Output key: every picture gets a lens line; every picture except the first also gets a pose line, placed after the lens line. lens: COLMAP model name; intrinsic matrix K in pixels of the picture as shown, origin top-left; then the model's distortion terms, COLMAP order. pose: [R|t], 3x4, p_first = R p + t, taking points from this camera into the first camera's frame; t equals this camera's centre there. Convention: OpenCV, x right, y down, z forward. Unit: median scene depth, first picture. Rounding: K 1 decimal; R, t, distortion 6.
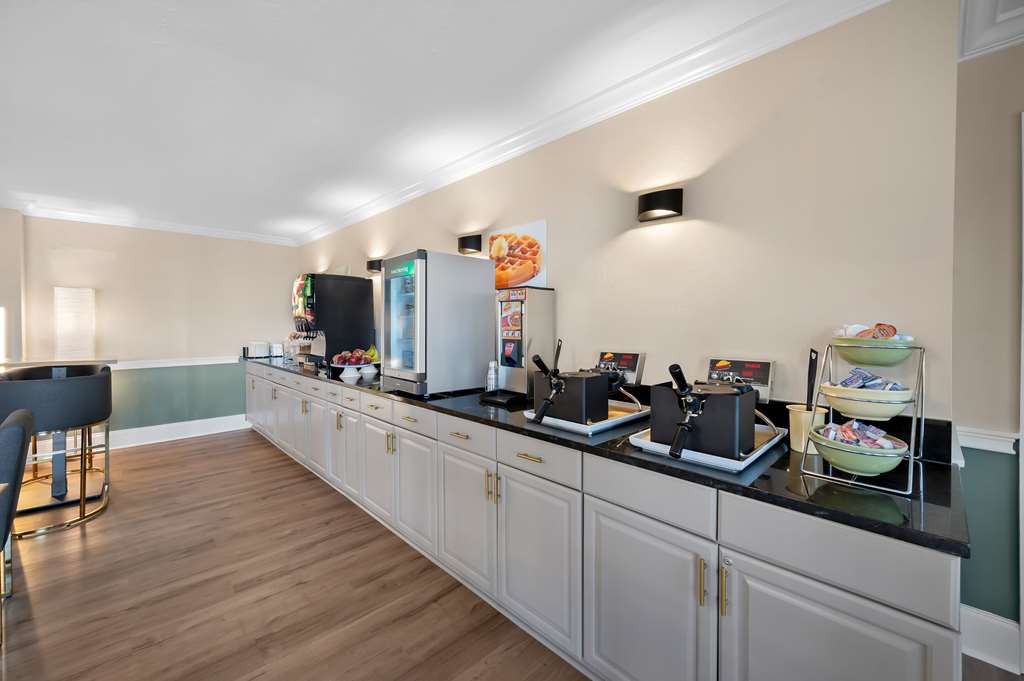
lens RADIAL K [[411.1, 0, 516.6], [0, 411.1, 330.0], [0, 0, 1]] dist [-0.000143, 0.000066]
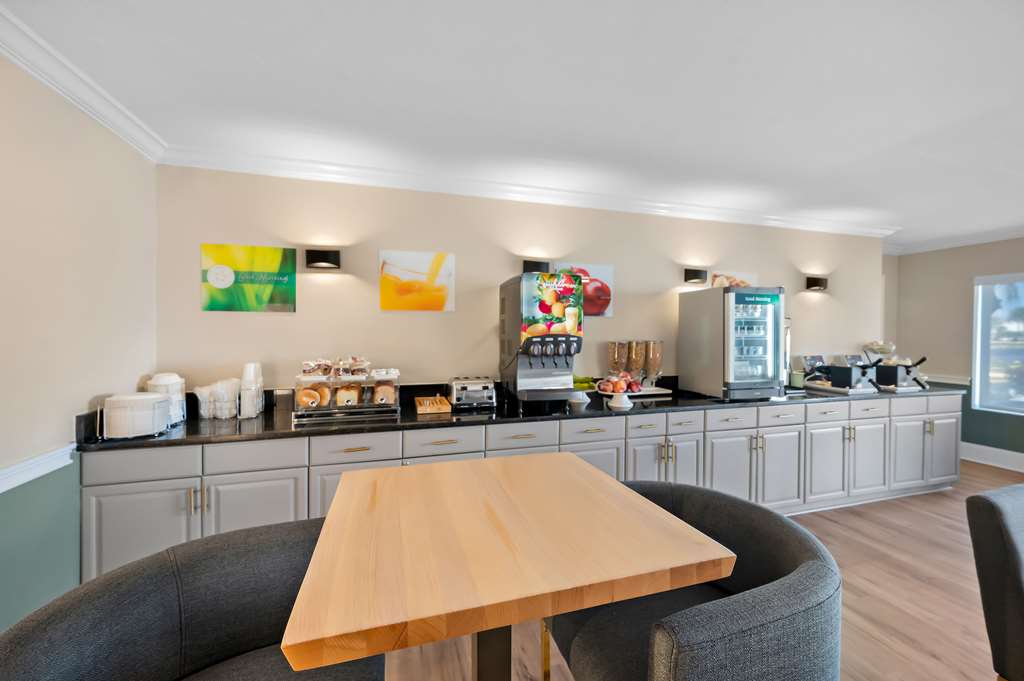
lens RADIAL K [[411.1, 0, 516.6], [0, 411.1, 330.0], [0, 0, 1]] dist [-0.000143, 0.000066]
pose [[0.450774, 0.002088, 0.892636, -1.676282], [0.008424, 0.999943, -0.006593, -0.051590], [-0.892598, 0.010492, 0.450730, 1.078507]]
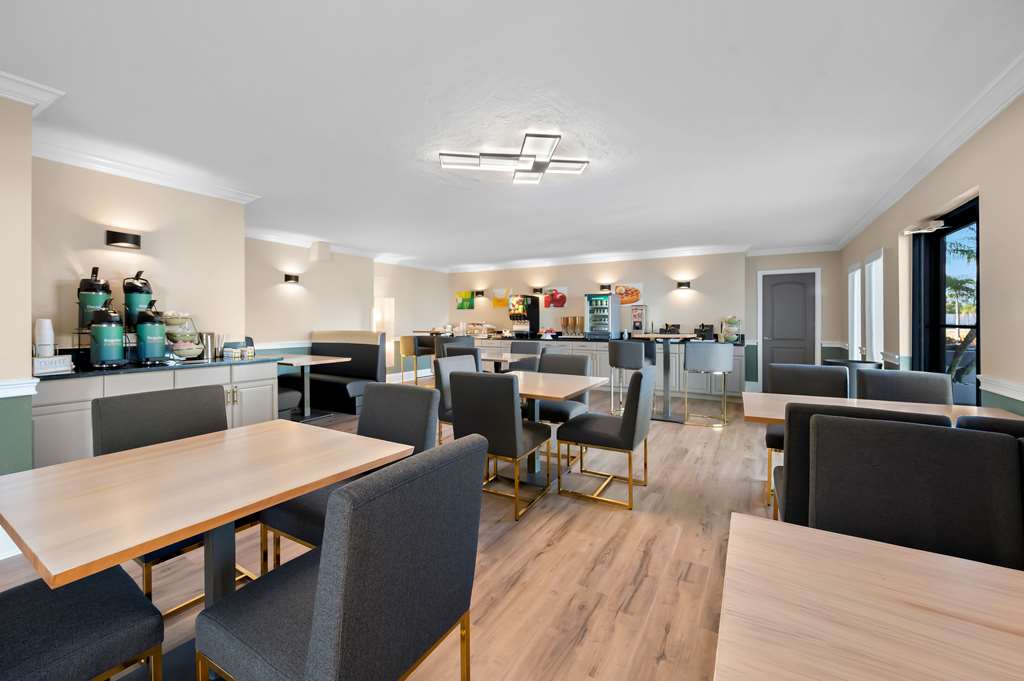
lens RADIAL K [[411.1, 0, 516.6], [0, 411.1, 330.0], [0, 0, 1]] dist [-0.000143, 0.000066]
pose [[0.953431, -0.003095, 0.301595, -1.758537], [0.002161, 0.999992, 0.003429, 0.071936], [-0.301604, -0.002617, 0.953430, -1.664824]]
